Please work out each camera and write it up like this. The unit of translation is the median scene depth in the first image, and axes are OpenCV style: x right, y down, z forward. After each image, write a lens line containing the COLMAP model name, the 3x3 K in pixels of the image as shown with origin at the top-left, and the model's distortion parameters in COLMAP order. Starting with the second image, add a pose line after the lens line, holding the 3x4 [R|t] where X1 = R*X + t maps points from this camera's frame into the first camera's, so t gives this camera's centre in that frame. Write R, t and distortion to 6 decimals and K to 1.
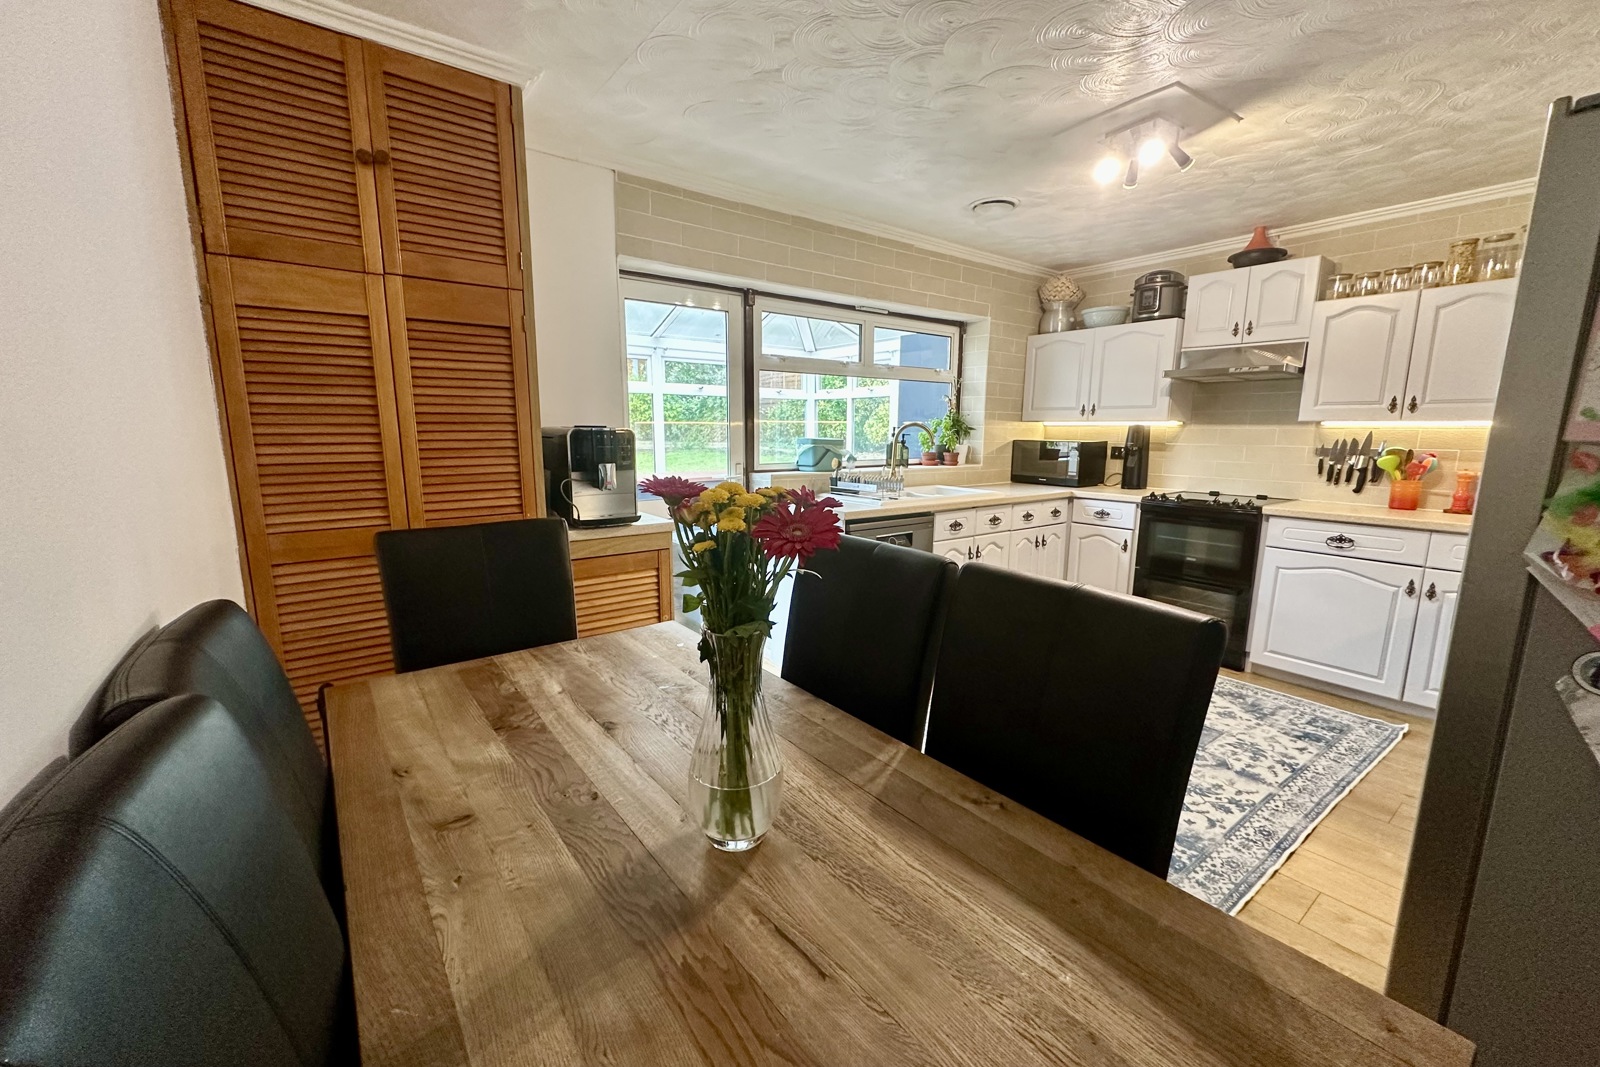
lens RADIAL K [[634.7, 0, 802.5], [0, 634.7, 535.8], [0, 0, 1]] dist [-0.003298, 0.000239]
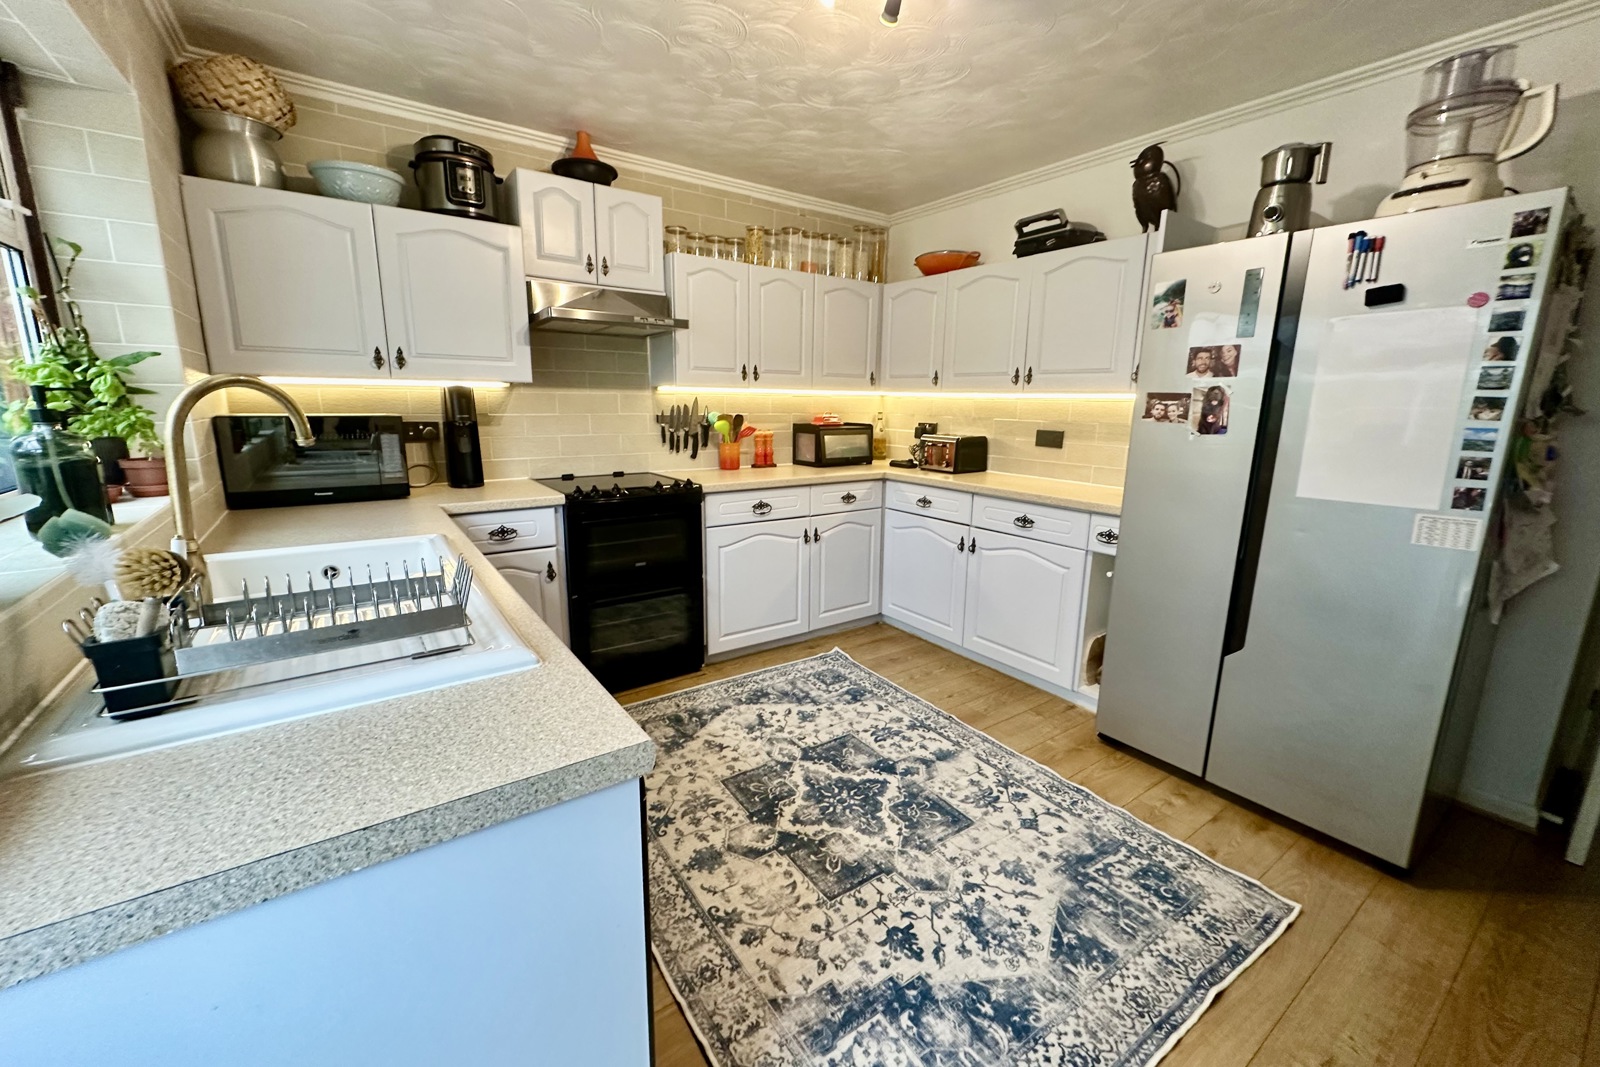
lens RADIAL K [[634.7, 0, 804.1], [0, 634.7, 530.4], [0, 0, 1]] dist [-0.003298, 0.000239]
pose [[0.035709, -0.211303, 0.976768, -0.143987], [0.151436, 0.967249, 0.203708, -0.144886], [-0.987822, 0.140643, 0.066539, 0.821123]]
